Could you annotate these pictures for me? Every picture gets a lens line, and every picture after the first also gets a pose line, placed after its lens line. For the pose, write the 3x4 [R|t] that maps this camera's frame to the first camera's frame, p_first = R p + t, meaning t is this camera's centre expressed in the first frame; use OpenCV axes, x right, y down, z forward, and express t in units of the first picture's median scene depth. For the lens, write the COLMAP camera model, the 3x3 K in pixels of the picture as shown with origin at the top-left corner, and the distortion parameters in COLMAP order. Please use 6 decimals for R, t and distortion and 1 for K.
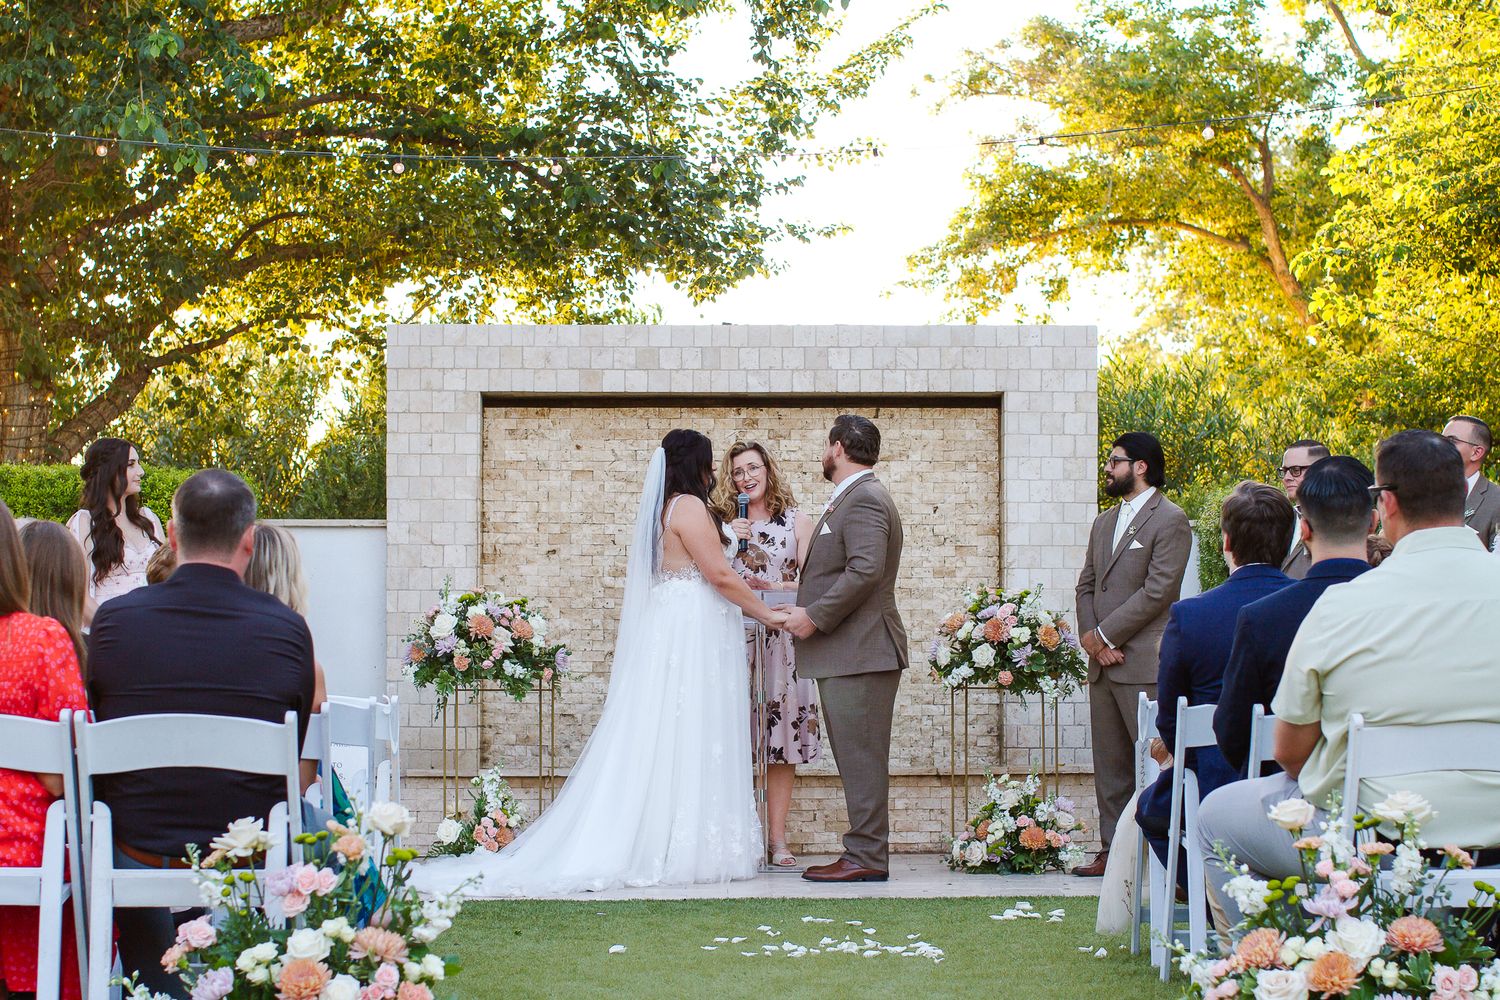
lens RADIAL K [[3431.1, 0, 749.8], [0, 3431.1, 501.0], [0, 0, 1]] dist [-0.088567, 0.000000]
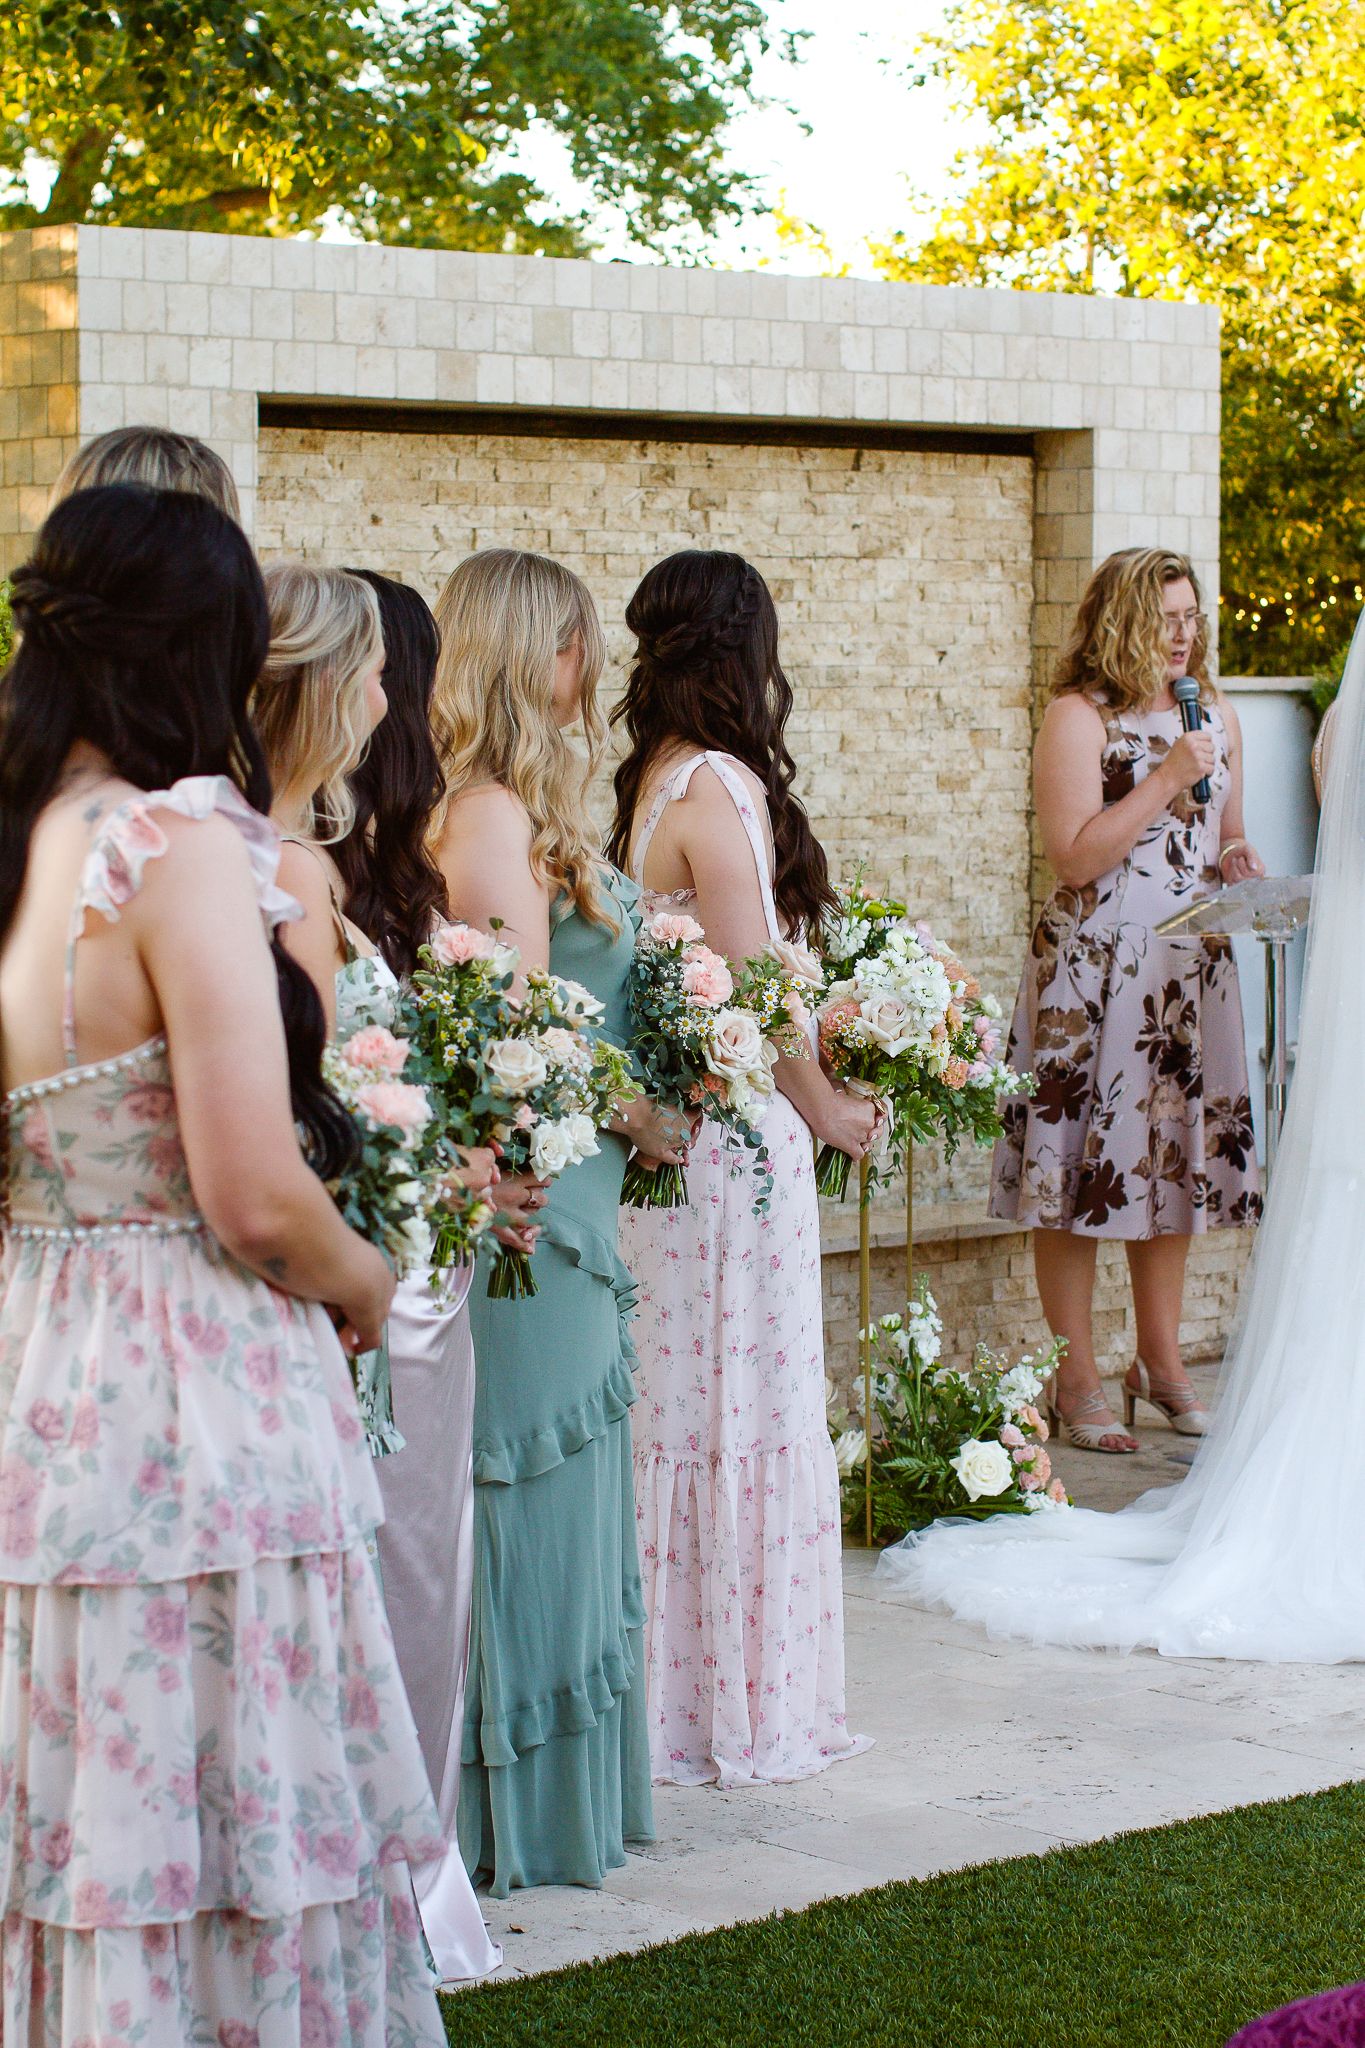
lens RADIAL K [[4684.6, 0, 682.7], [0, 4684.6, 1024.1], [0, 0, 1]] dist [-0.088567, 0.000000]
pose [[0.791878, -0.045629, 0.608972, -0.397482], [-0.026887, 0.993633, 0.109412, -0.018141], [-0.610087, -0.103014, 0.785609, 0.481284]]
